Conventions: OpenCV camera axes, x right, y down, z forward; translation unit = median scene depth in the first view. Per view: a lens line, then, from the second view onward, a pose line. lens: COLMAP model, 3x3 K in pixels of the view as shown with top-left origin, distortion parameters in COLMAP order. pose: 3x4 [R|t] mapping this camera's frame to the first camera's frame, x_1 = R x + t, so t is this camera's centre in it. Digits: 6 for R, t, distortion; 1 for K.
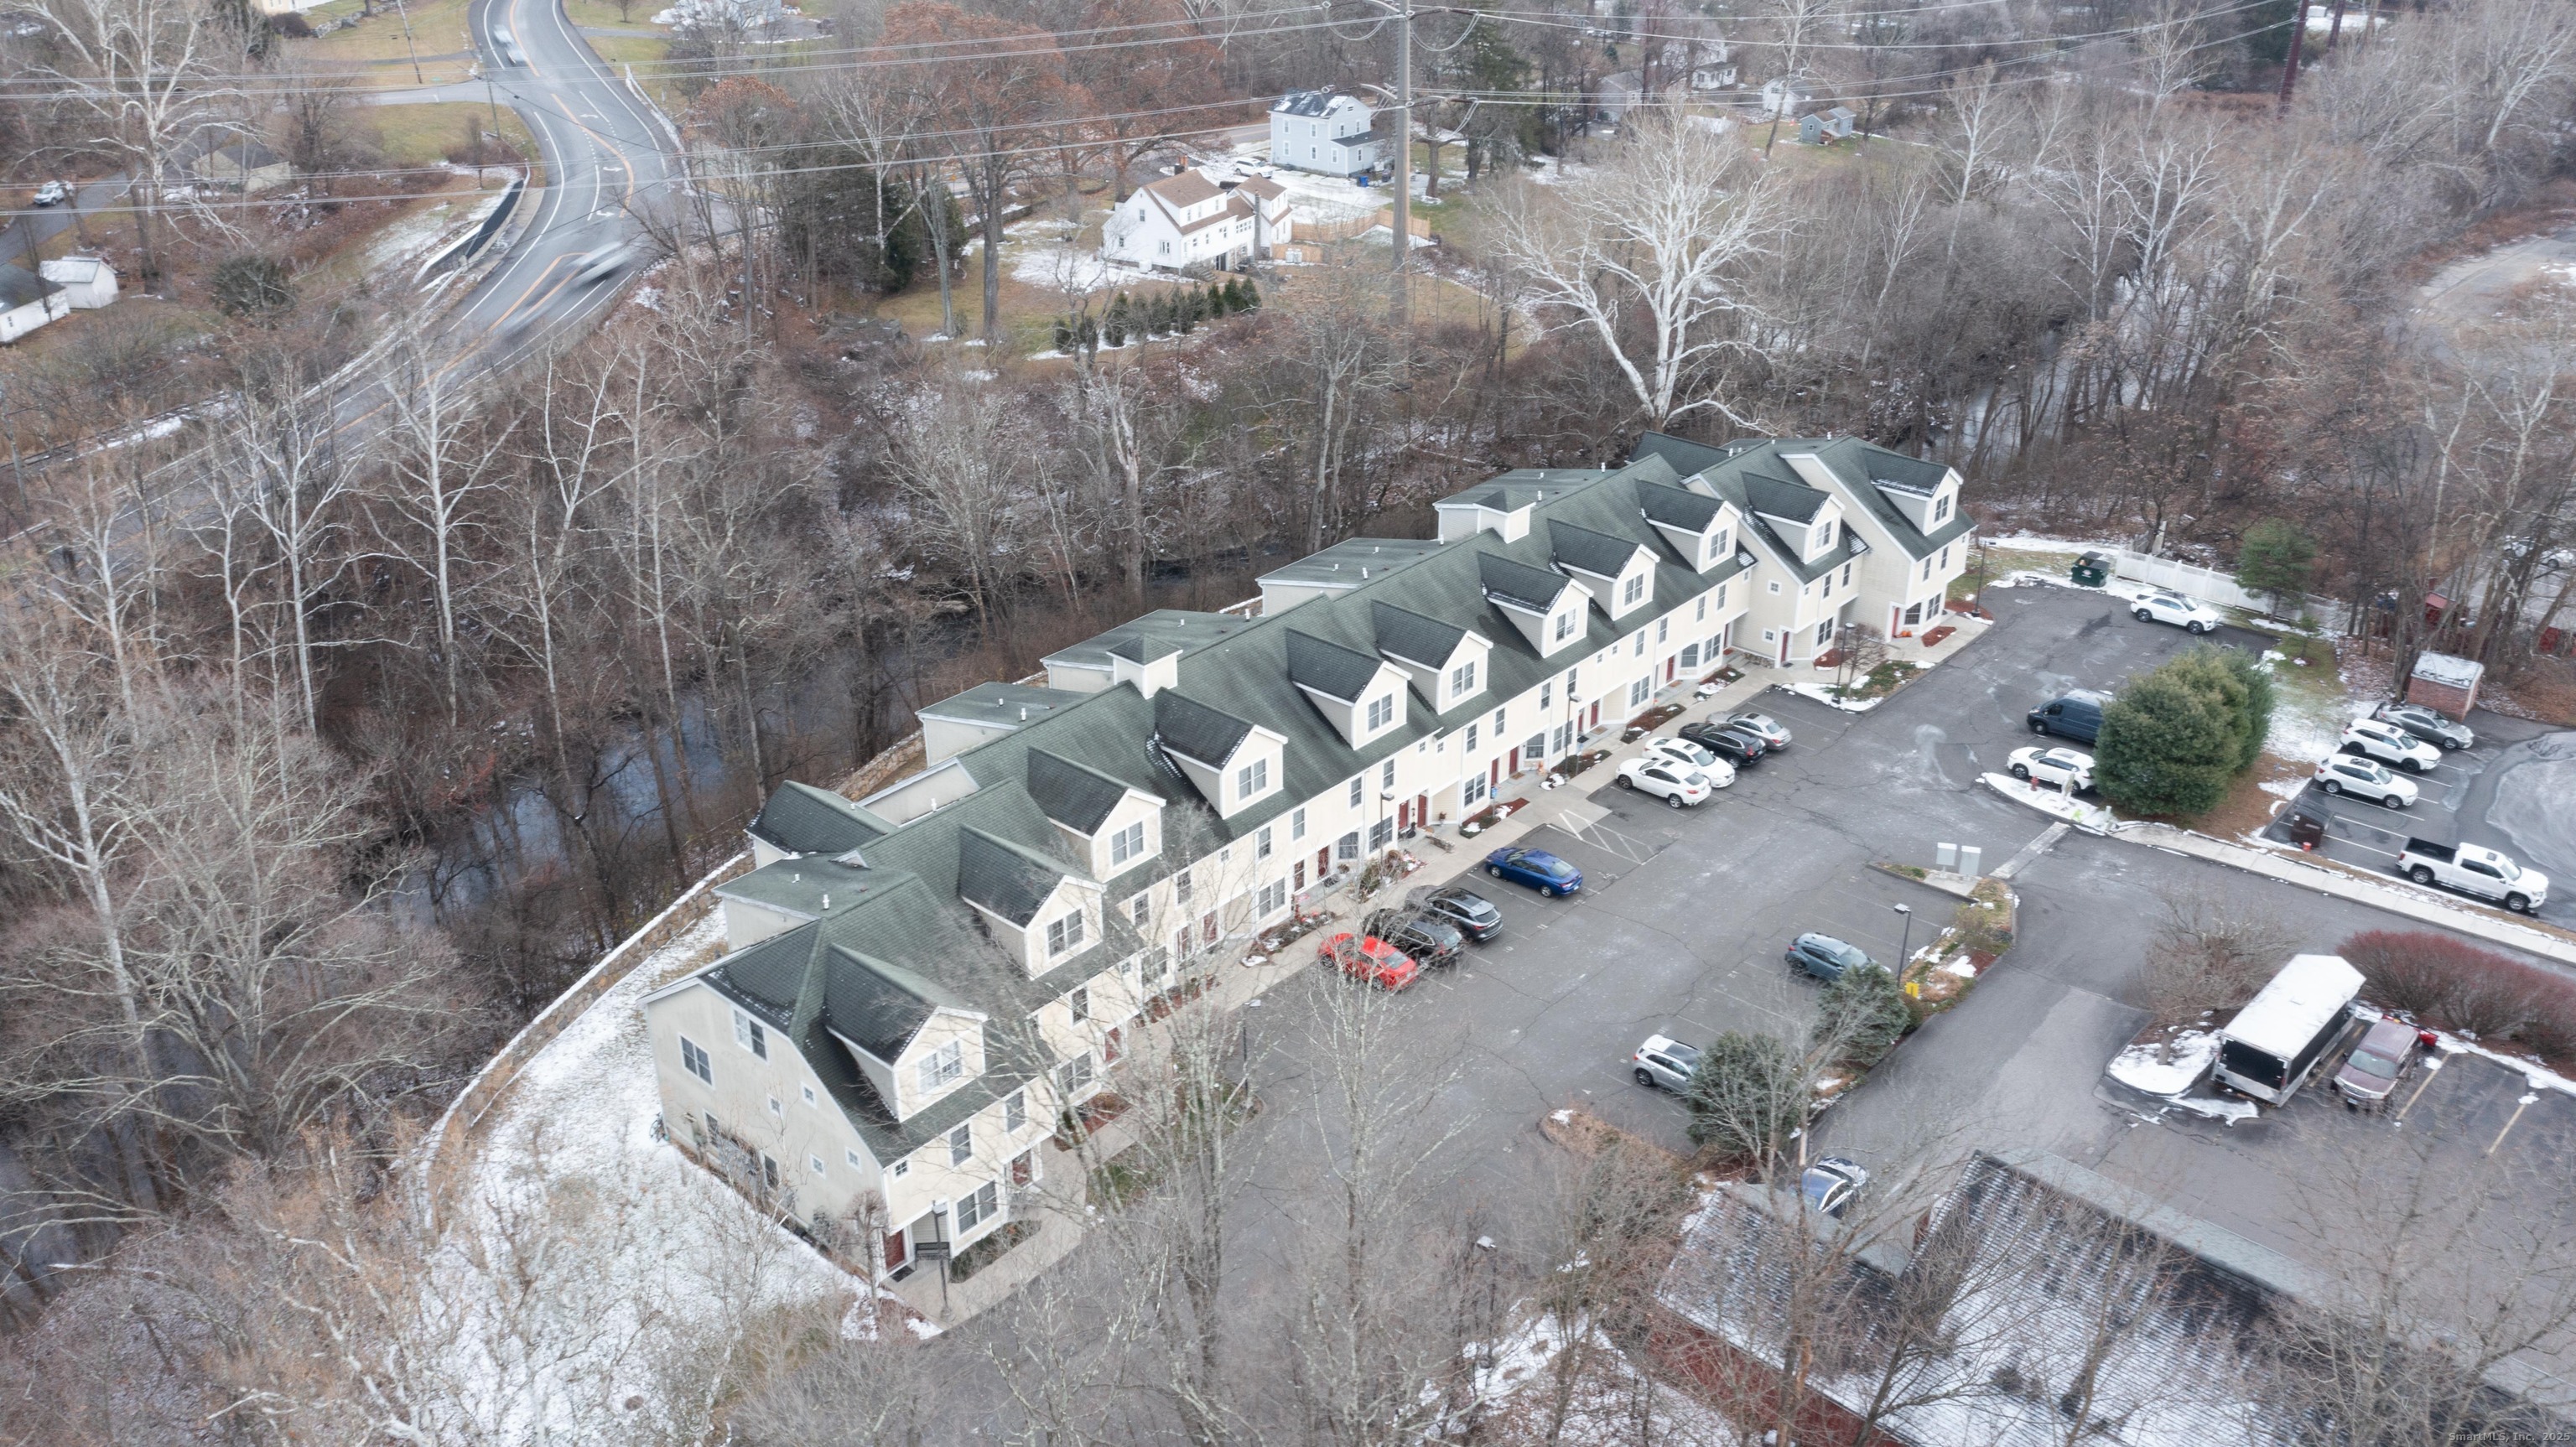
lens RADIAL K [[2059.4, 0, 1288.0], [0, 2059.4, 723.5], [0, 0, 1]] dist [-0.002657, 0.000560]
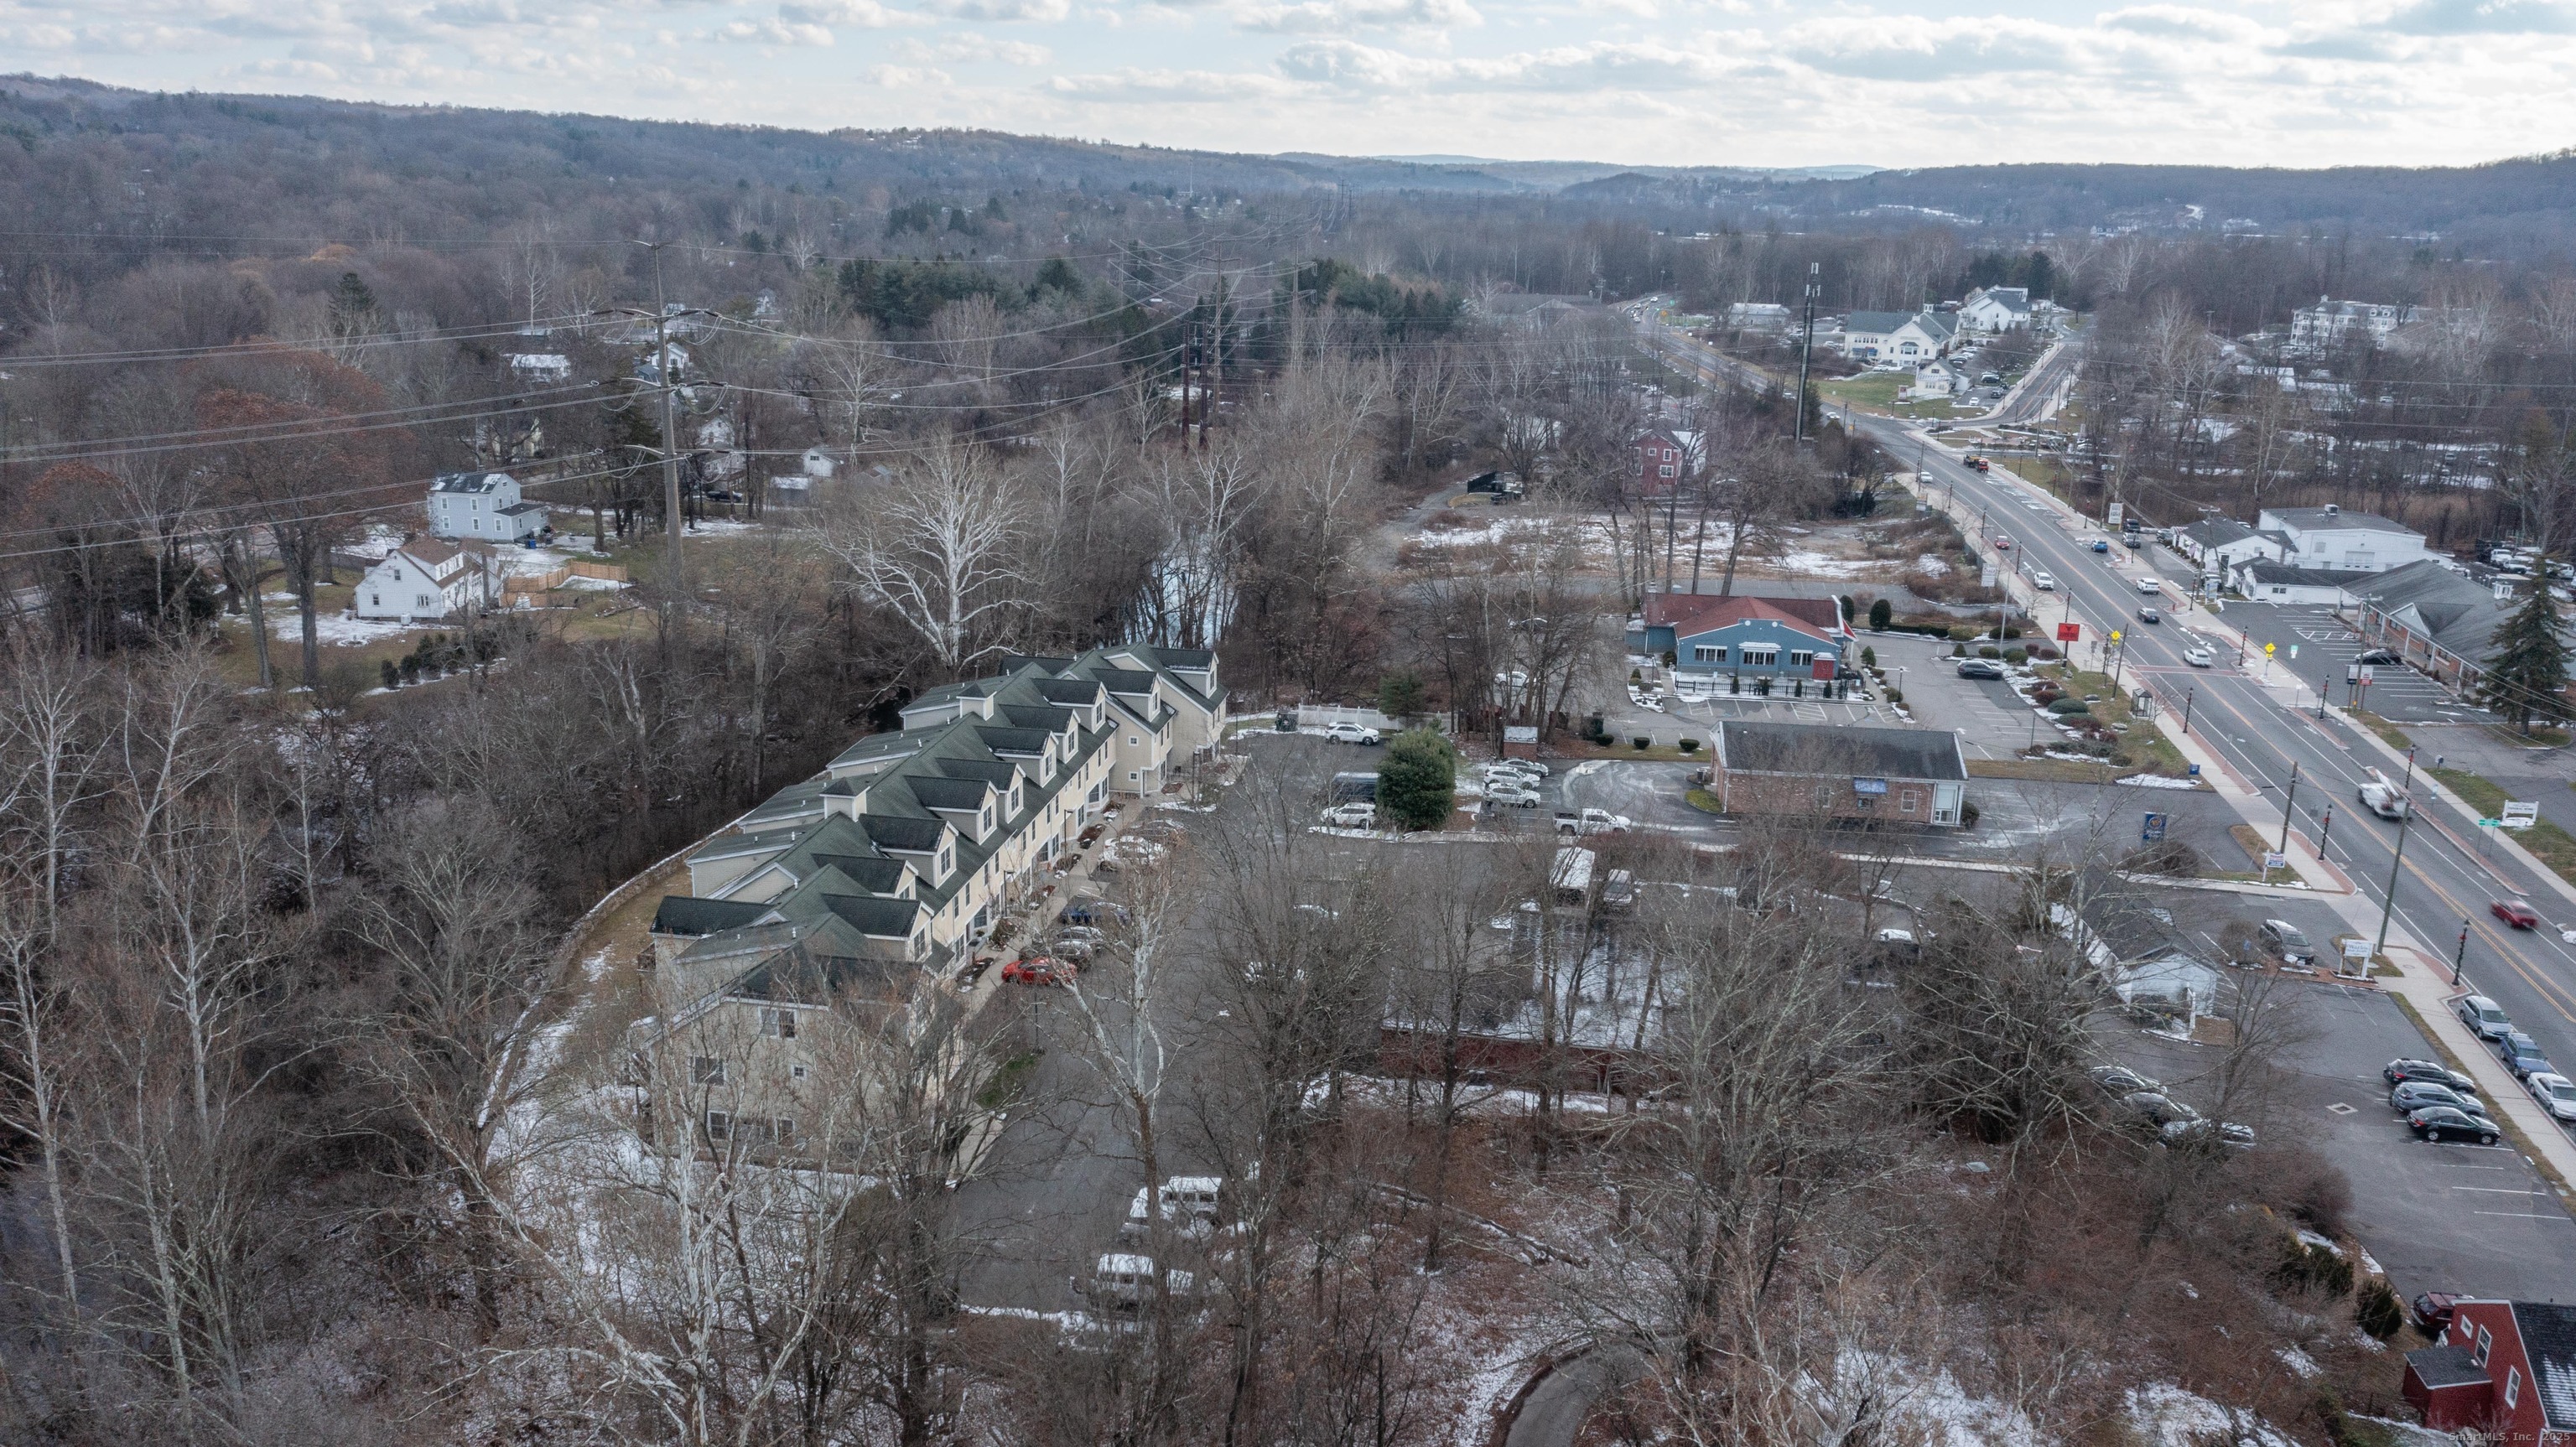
lens RADIAL K [[2059.4, 0, 1288.0], [0, 2059.4, 723.5], [0, 0, 1]] dist [-0.002657, 0.000560]
pose [[0.847555, -0.120781, 0.516781, -0.390289], [0.214734, 0.968535, -0.125815, 0.118788], [-0.485324, 0.217605, 0.846823, -0.256651]]
